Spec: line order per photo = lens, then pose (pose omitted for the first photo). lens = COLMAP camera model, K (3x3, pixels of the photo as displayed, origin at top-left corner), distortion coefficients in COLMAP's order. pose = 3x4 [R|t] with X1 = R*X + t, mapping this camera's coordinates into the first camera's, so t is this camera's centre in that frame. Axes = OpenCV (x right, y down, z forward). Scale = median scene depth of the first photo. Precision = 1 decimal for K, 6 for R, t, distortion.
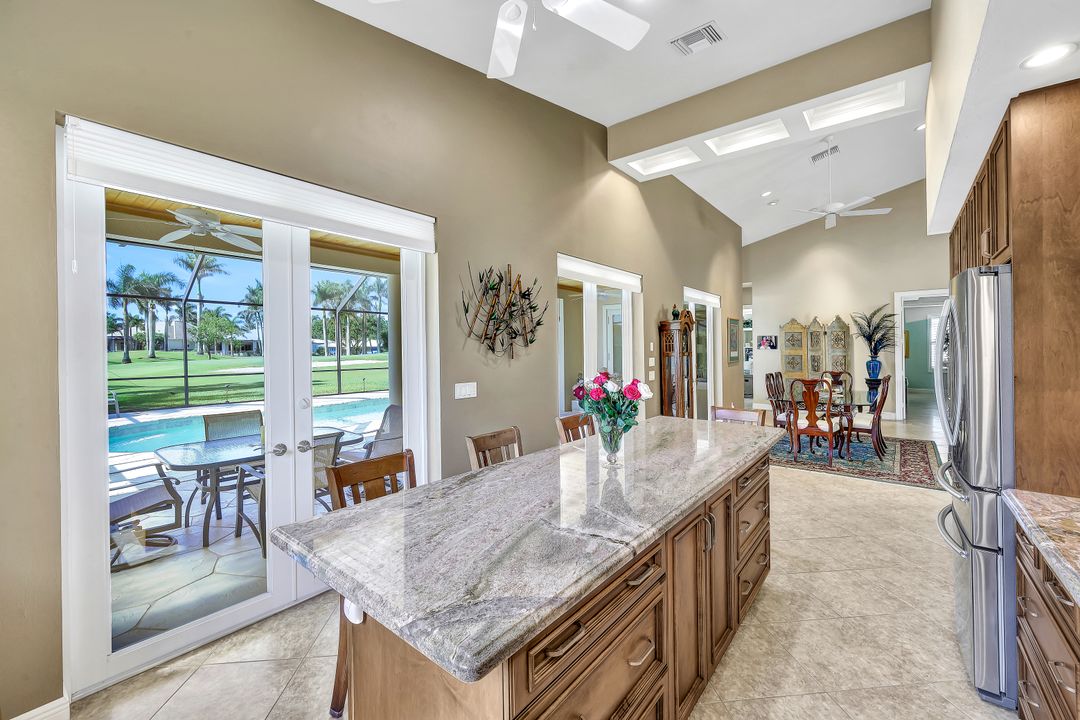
lens RADIAL K [[437.3, 0, 544.6], [0, 437.3, 354.4], [0, 0, 1]] dist [0.007282, -0.000298]
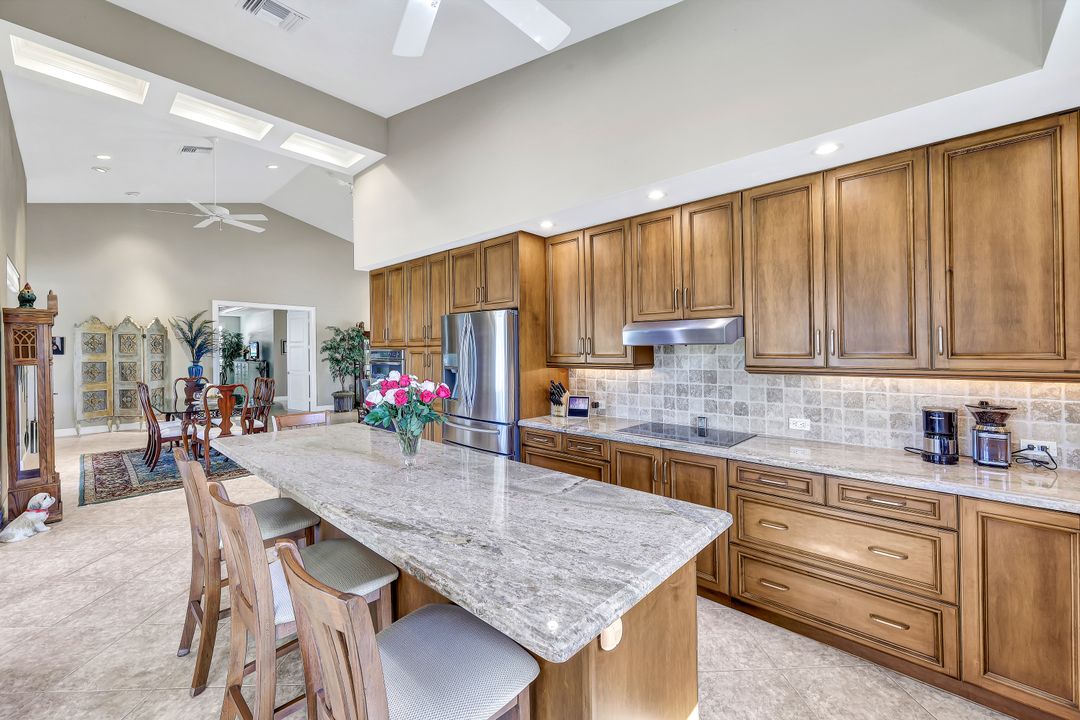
lens RADIAL K [[437.3, 0, 535.2], [0, 437.3, 350.6], [0, 0, 1]] dist [0.007282, -0.000298]
pose [[0.068404, 0.004572, 0.997647, -0.306411], [0.017328, 0.999833, -0.005770, -0.001371], [-0.997507, 0.017682, 0.068314, 0.244225]]
